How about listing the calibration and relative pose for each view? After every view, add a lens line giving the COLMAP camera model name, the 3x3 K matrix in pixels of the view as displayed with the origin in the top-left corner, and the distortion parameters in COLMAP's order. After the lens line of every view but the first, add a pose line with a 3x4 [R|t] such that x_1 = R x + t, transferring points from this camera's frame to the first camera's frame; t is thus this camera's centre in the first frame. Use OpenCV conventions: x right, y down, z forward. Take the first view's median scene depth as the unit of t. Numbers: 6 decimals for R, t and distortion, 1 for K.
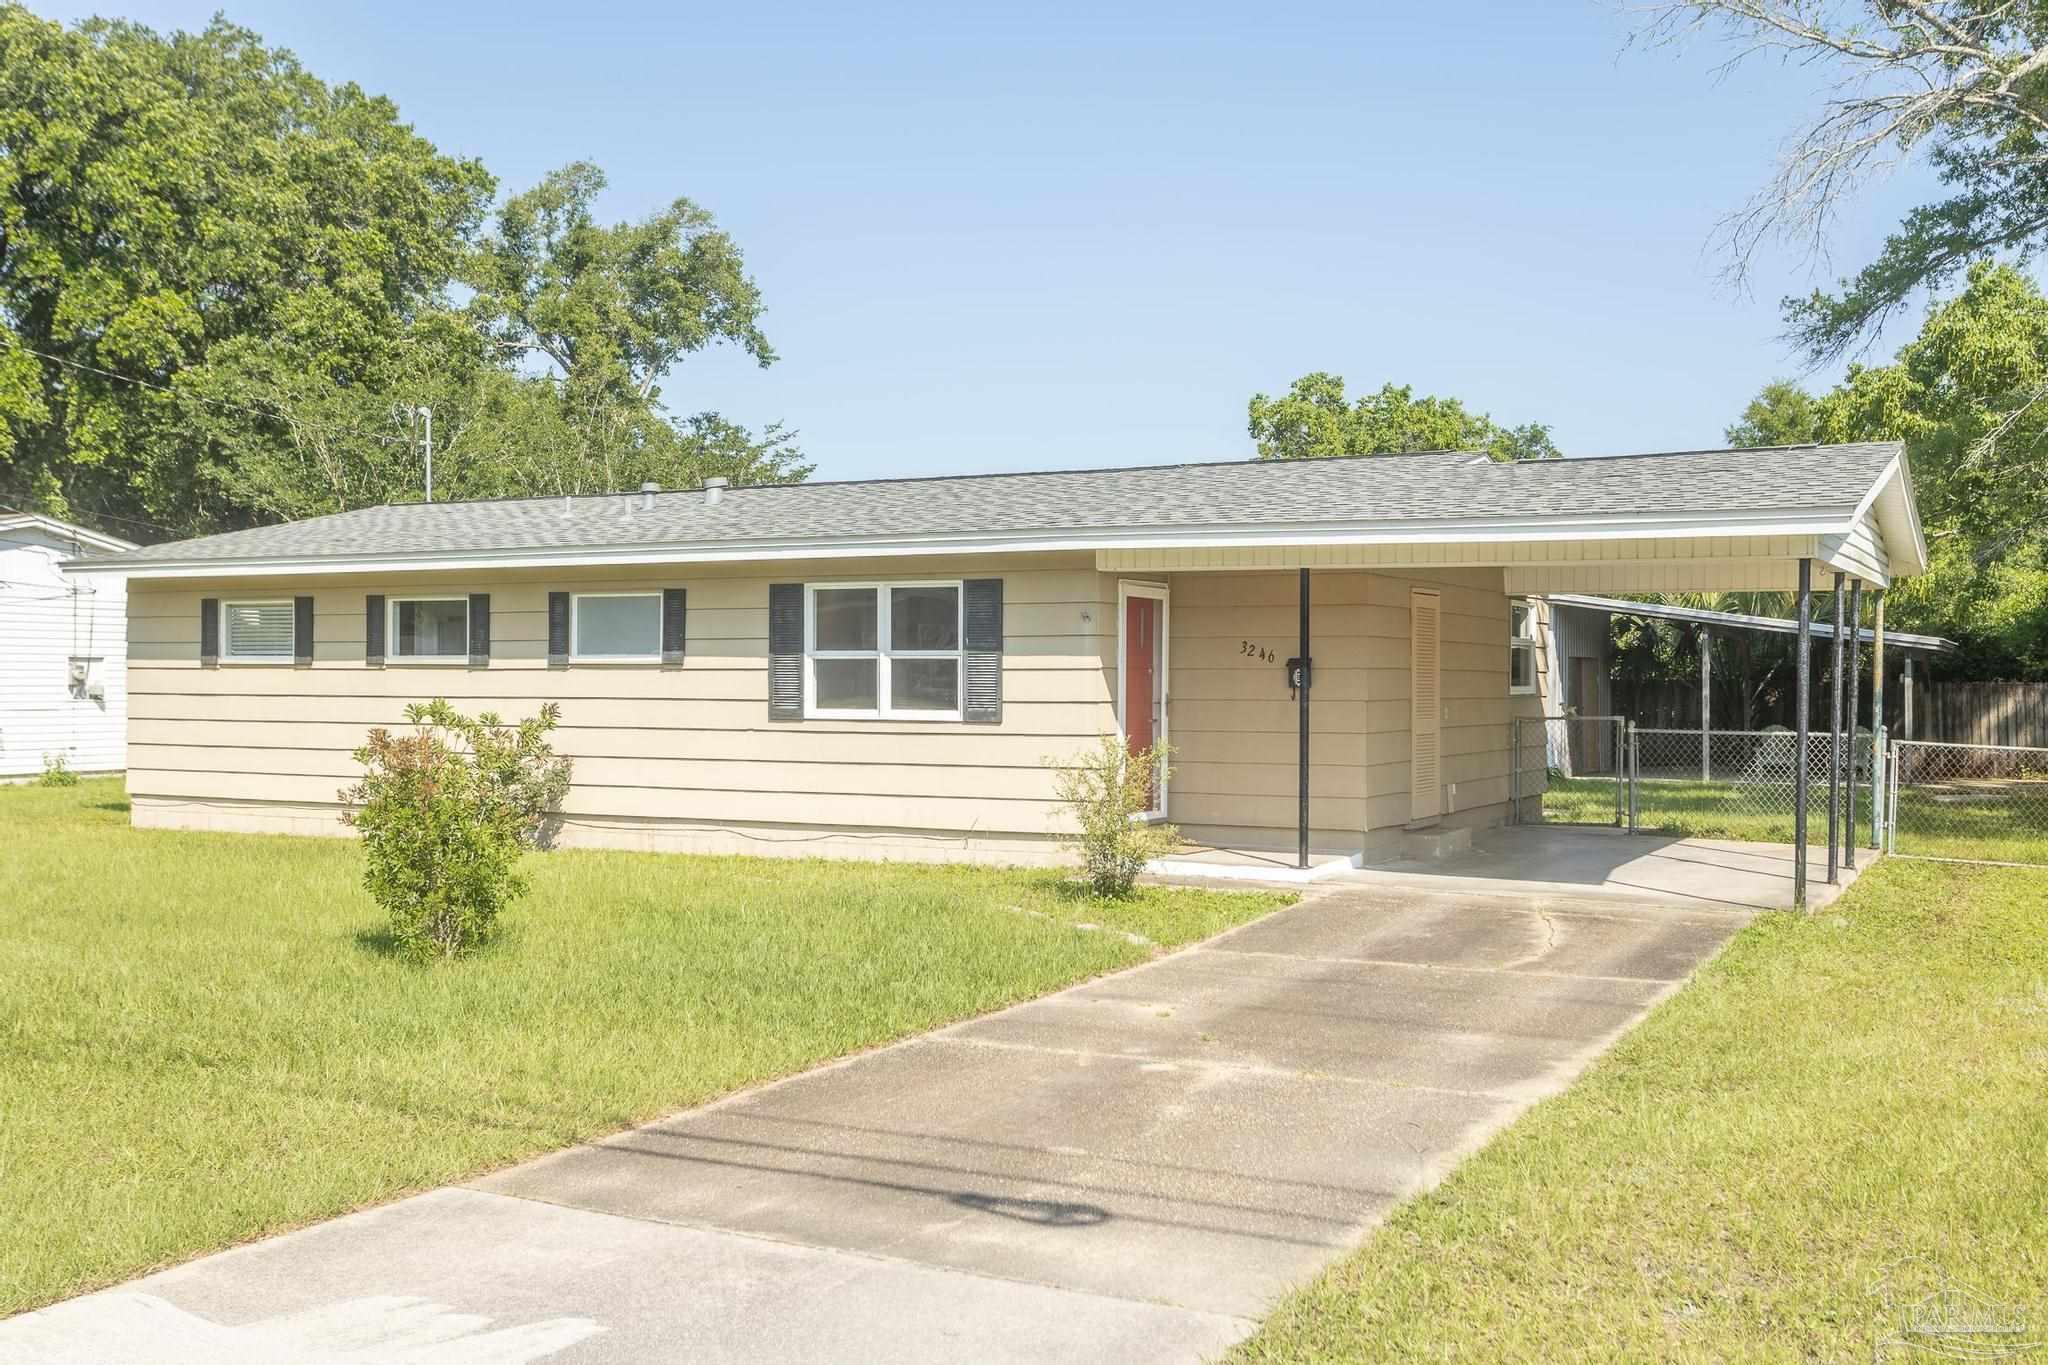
lens RADIAL K [[2016.6, 0, 976.3], [0, 2016.6, 739.4], [0, 0, 1]] dist [0.010761, 0.000000]
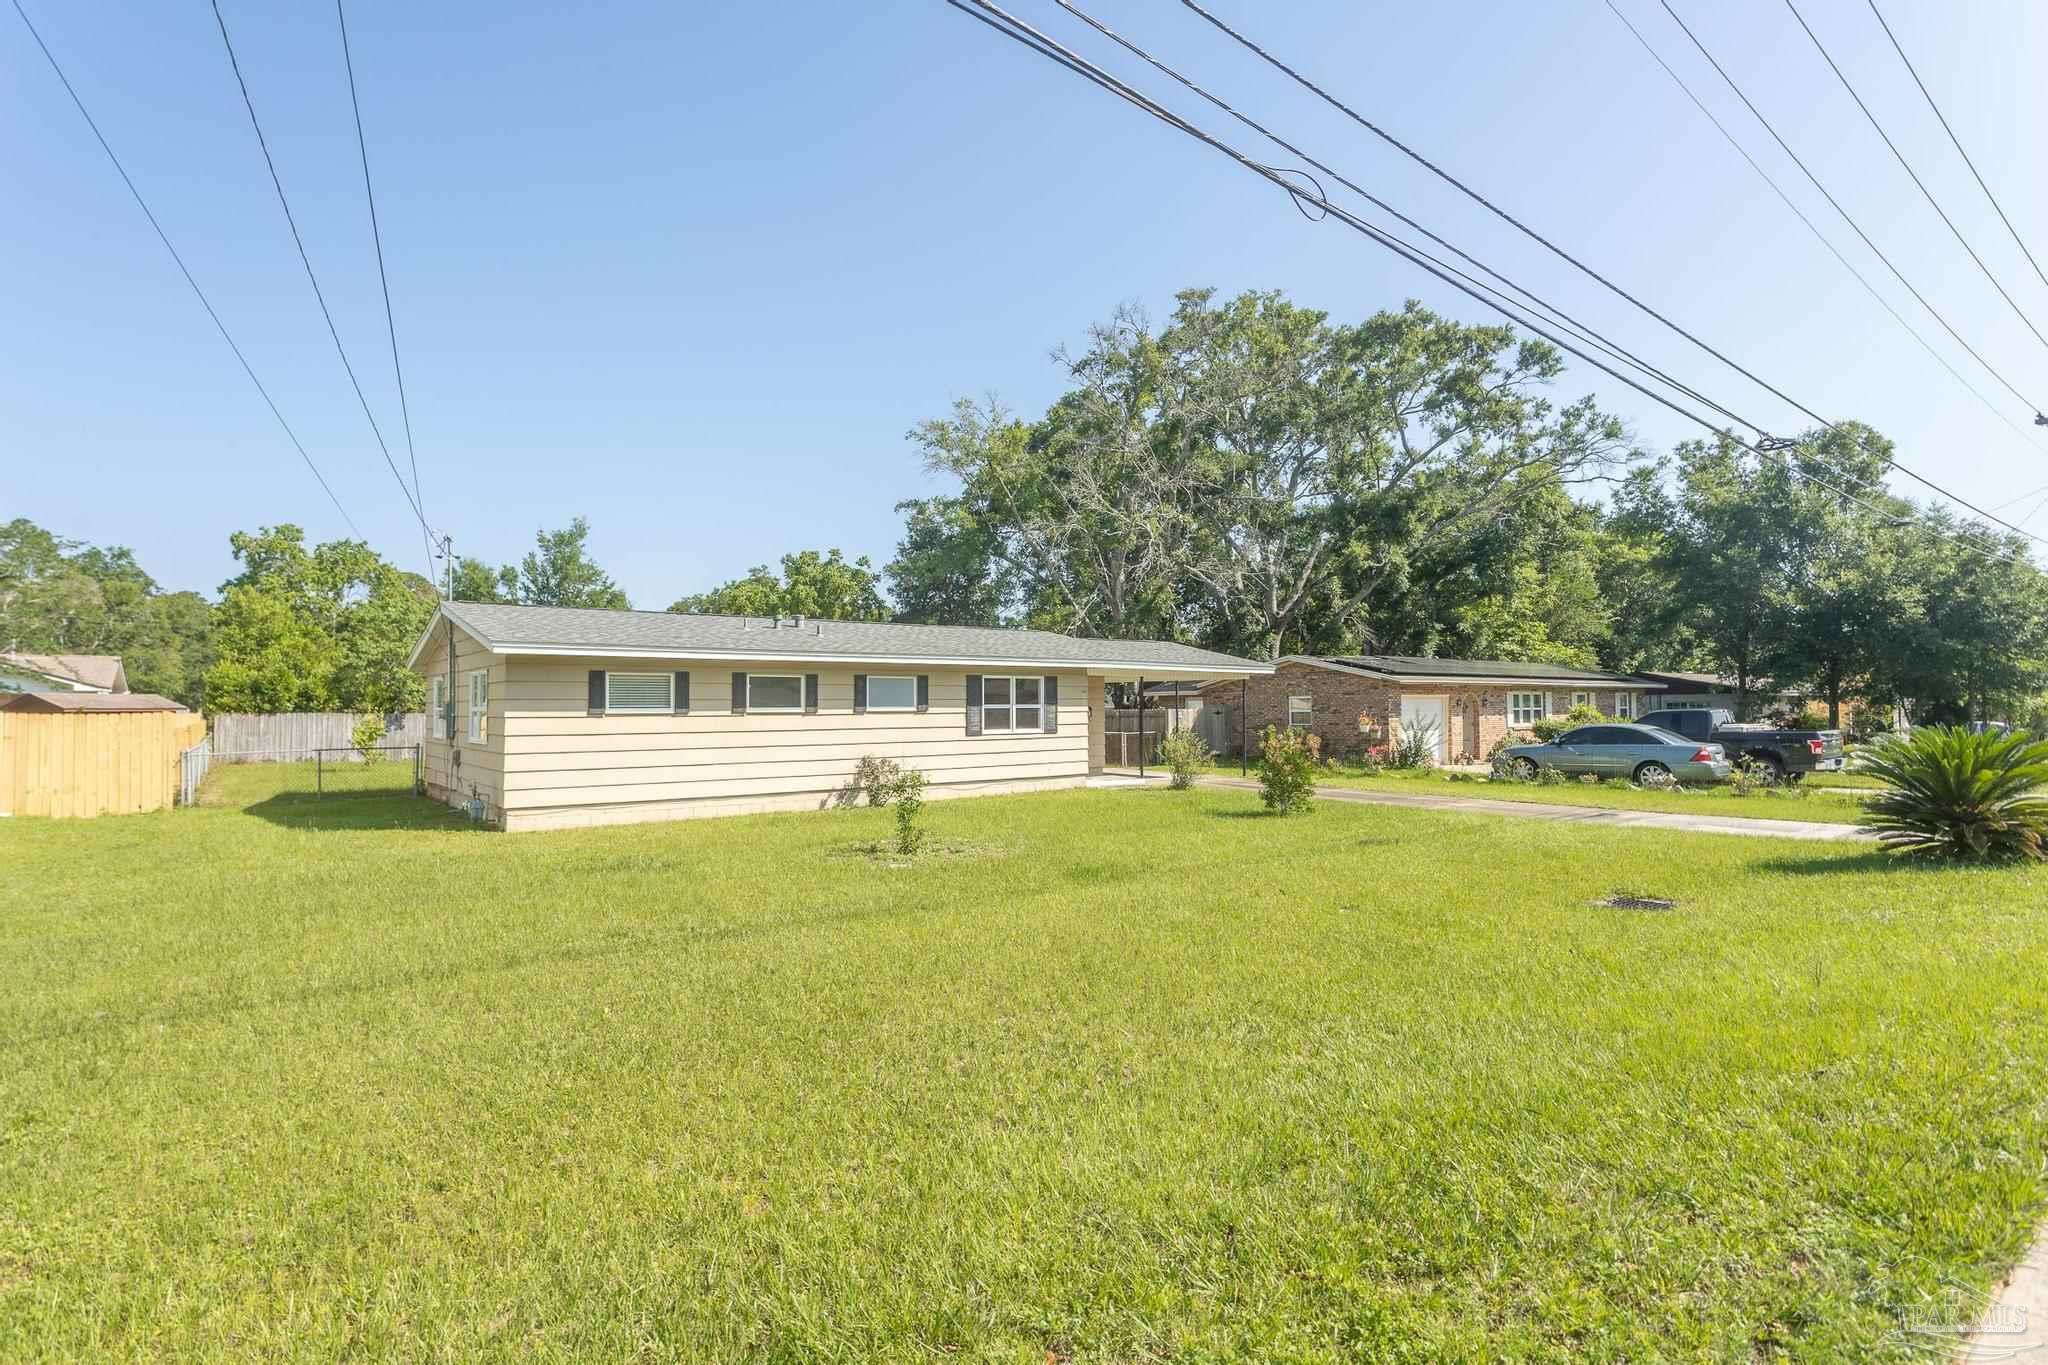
lens RADIAL K [[994.4, 0, 1028.3], [0, 994.4, 690.7], [0, 0, 1]] dist [-0.019467, 0.008519]
pose [[0.417199, 0.007142, 0.908787, -0.965359], [0.033980, 0.999147, -0.023452, -0.027963], [-0.908180, 0.040665, 0.416601, 0.421225]]
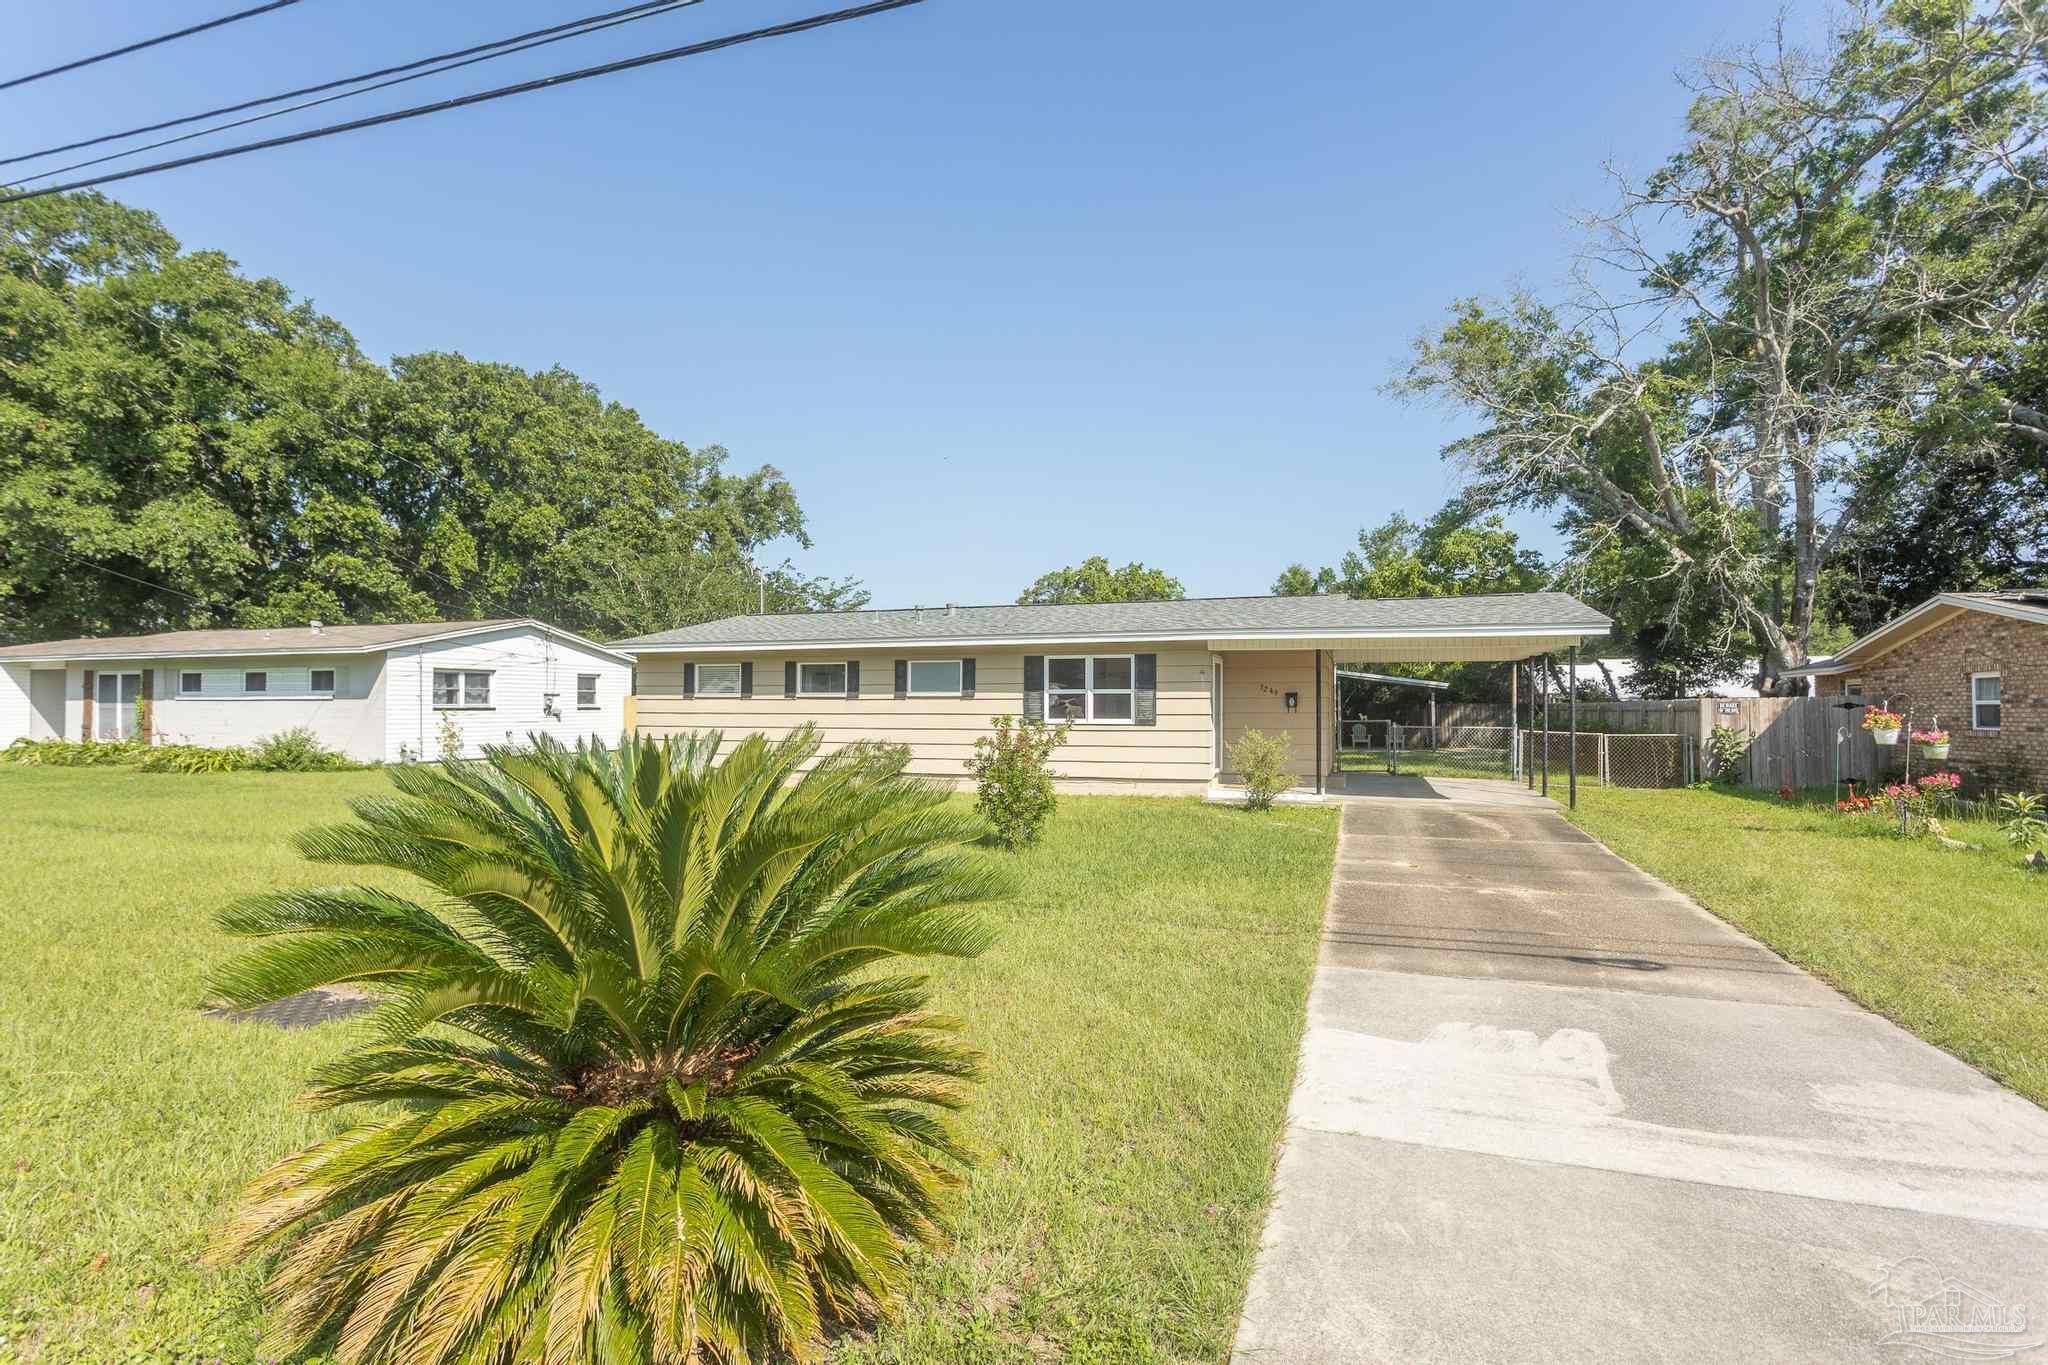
lens RADIAL K [[994.4, 0, 990.6], [0, 994.4, 693.3], [0, 0, 1]] dist [-0.019467, 0.008519]
pose [[0.989813, -0.001625, 0.142363, -0.243633], [0.007571, 0.999121, -0.041233, -0.000252], [-0.142171, 0.041891, 0.988955, 0.035996]]
